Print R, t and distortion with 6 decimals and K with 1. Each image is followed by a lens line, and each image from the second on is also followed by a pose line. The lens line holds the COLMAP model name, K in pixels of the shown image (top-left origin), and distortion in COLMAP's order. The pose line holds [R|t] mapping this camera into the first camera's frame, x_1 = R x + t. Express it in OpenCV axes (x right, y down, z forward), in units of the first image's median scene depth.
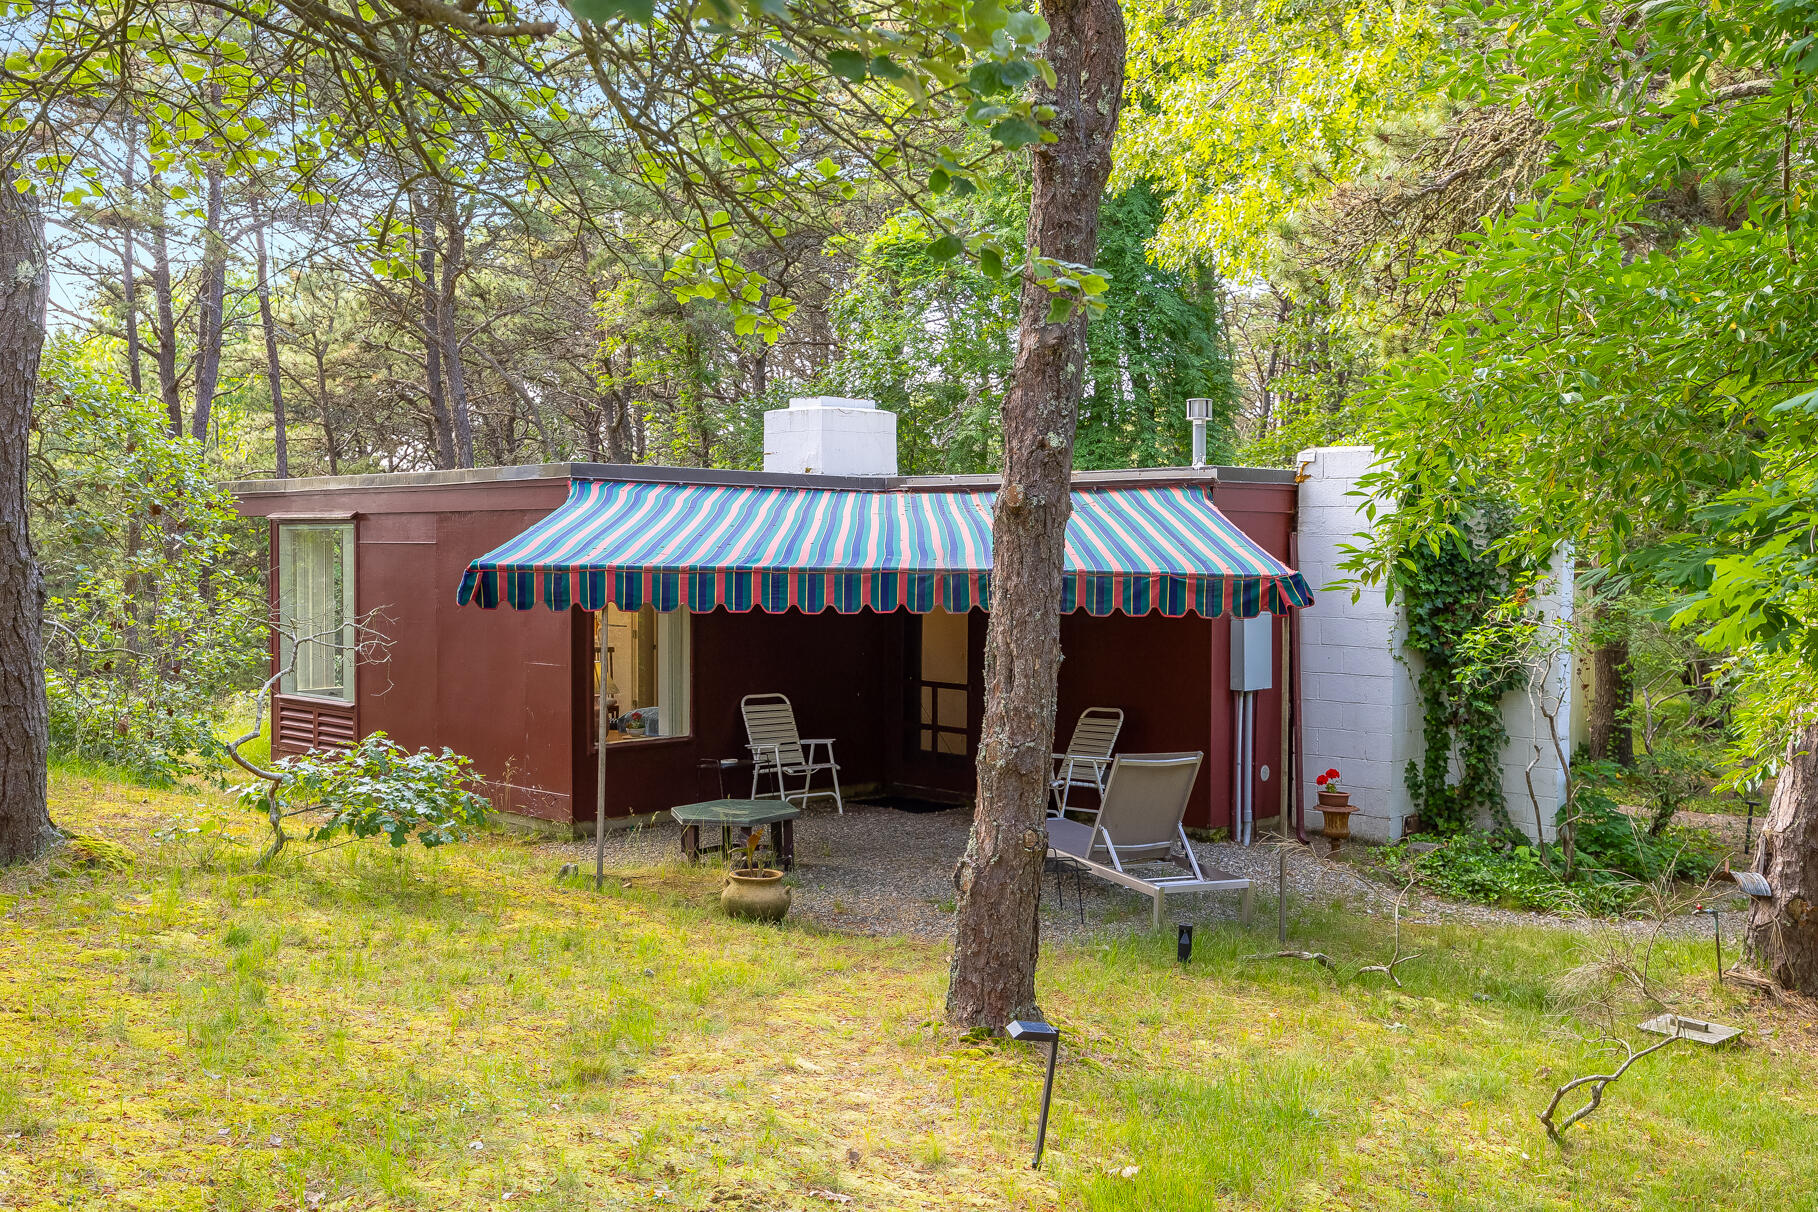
lens RADIAL K [[1833.6, 0, 909.0], [0, 1833.6, 606.0], [0, 0, 1]] dist [-0.093865, -0.008914]
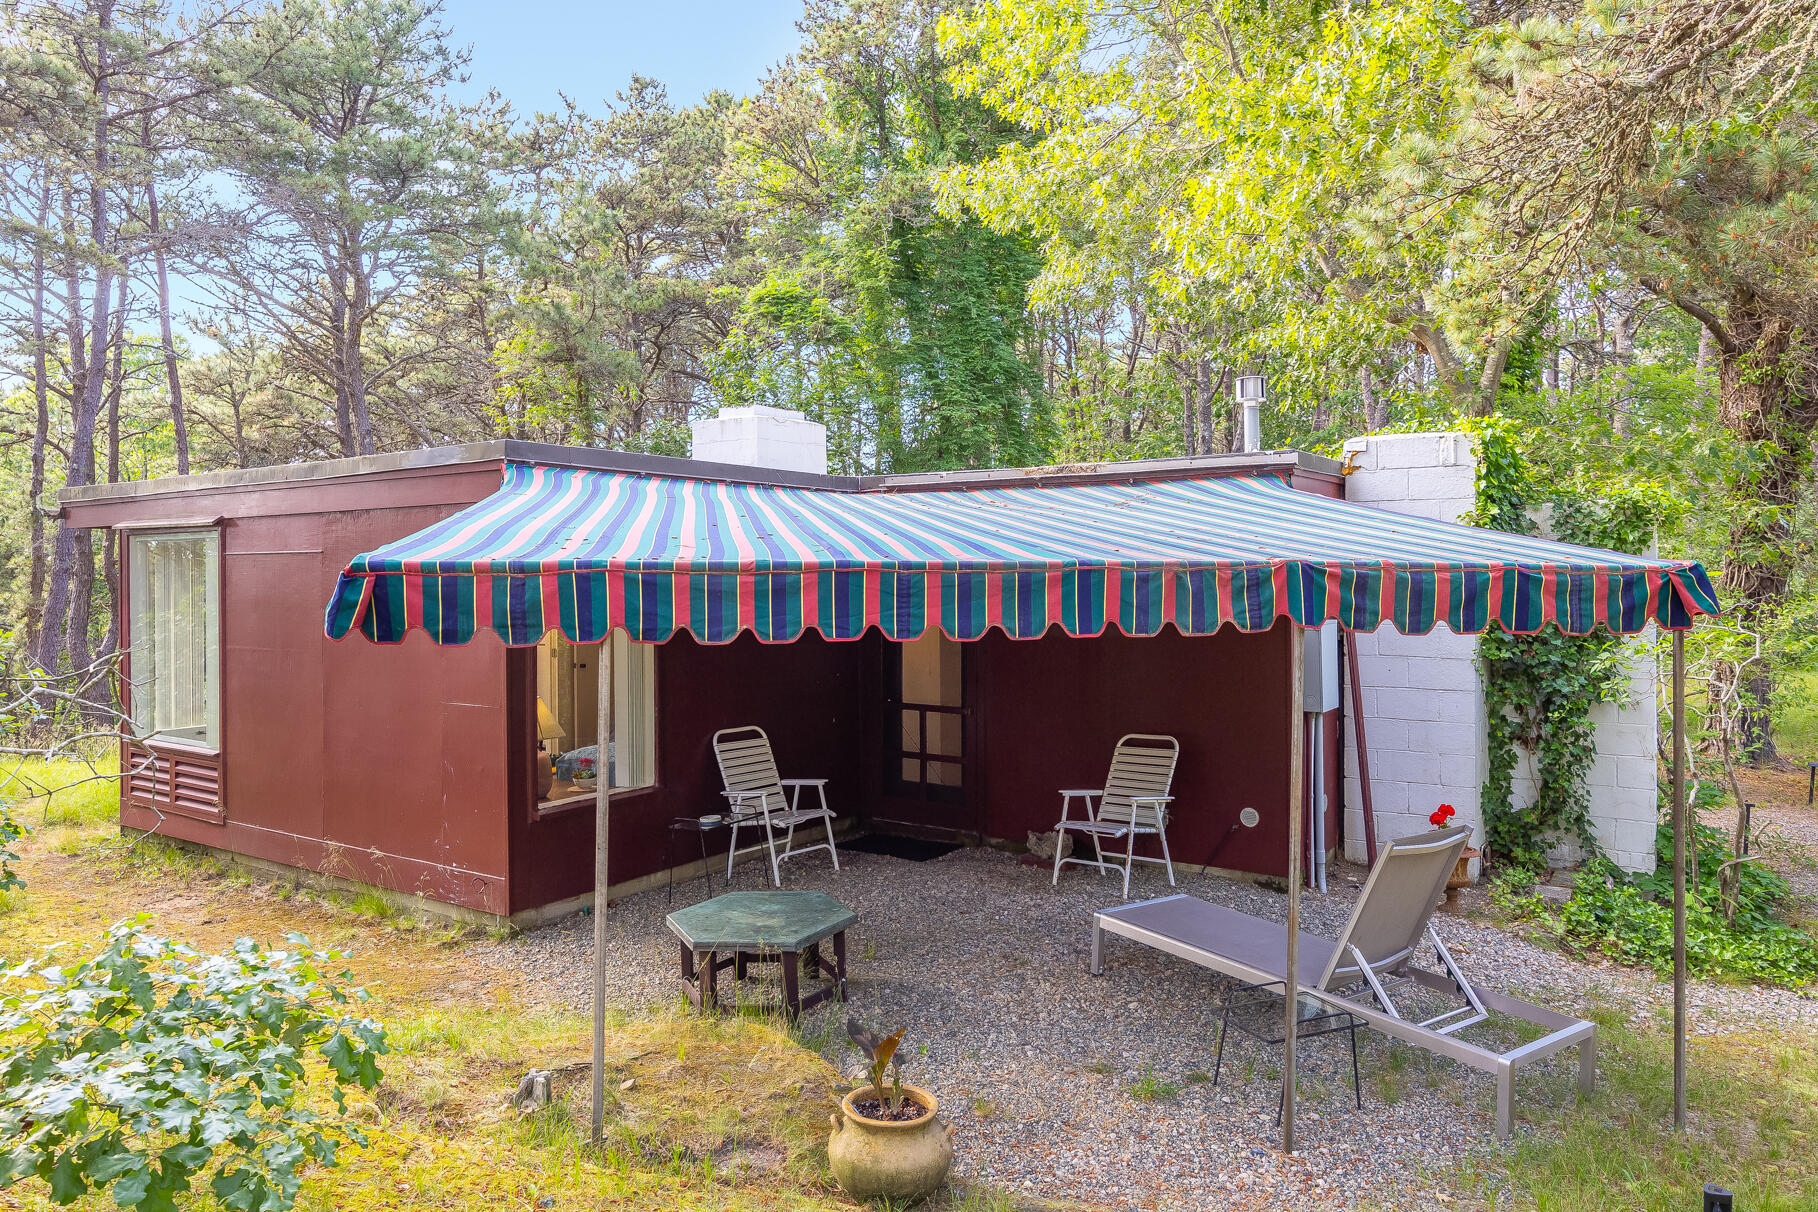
lens RADIAL K [[1247.9, 0, 910.2], [0, 1247.9, 568.3], [0, 0, 1]] dist [-0.028202, 0.001763]
pose [[0.986194, -0.011034, 0.165227, -0.099254], [0.017081, 0.999233, -0.035224, -0.003740], [-0.164712, 0.037560, 0.985626, 0.439413]]
